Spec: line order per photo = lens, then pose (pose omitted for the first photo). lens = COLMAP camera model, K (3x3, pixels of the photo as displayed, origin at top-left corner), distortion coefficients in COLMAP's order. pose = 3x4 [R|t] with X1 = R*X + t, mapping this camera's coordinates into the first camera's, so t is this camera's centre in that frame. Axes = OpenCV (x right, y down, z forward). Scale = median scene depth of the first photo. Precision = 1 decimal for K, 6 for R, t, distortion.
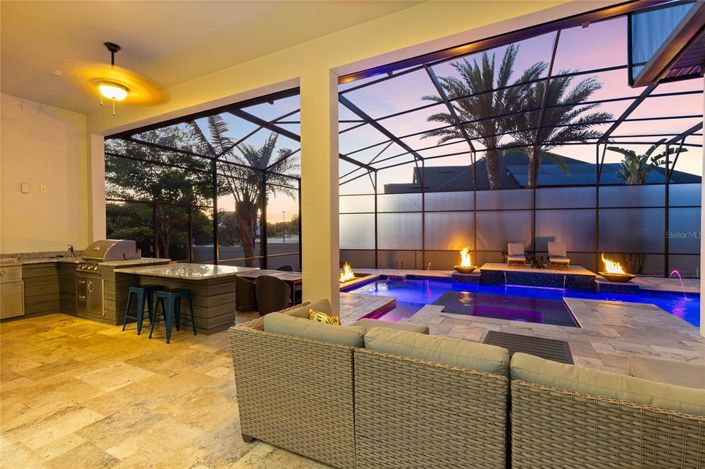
lens RADIAL K [[314.7, 0, 352.5], [0, 314.7, 234.5], [0, 0, 1]] dist [-0.001794, -0.000354]
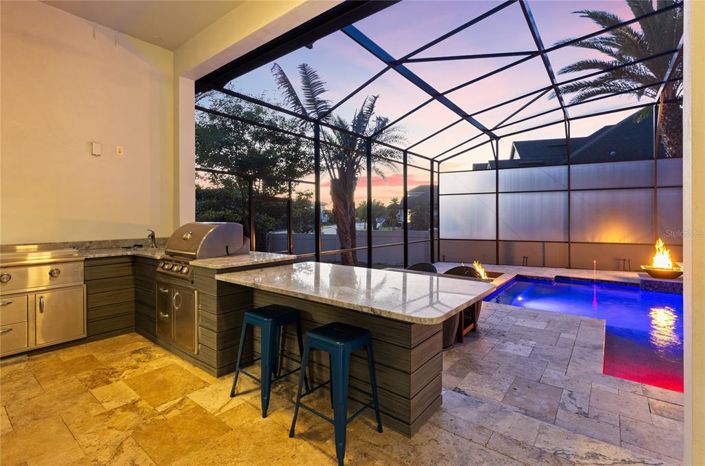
lens RADIAL K [[323.0, 0, 352.2], [0, 323.0, 219.3], [0, 0, 1]] dist [-0.000179, -0.000351]
pose [[0.981223, 0.005123, -0.192810, -0.219193], [-0.006567, 0.999955, -0.006852, 0.008231], [0.192766, 0.007989, 0.981212, 0.259282]]
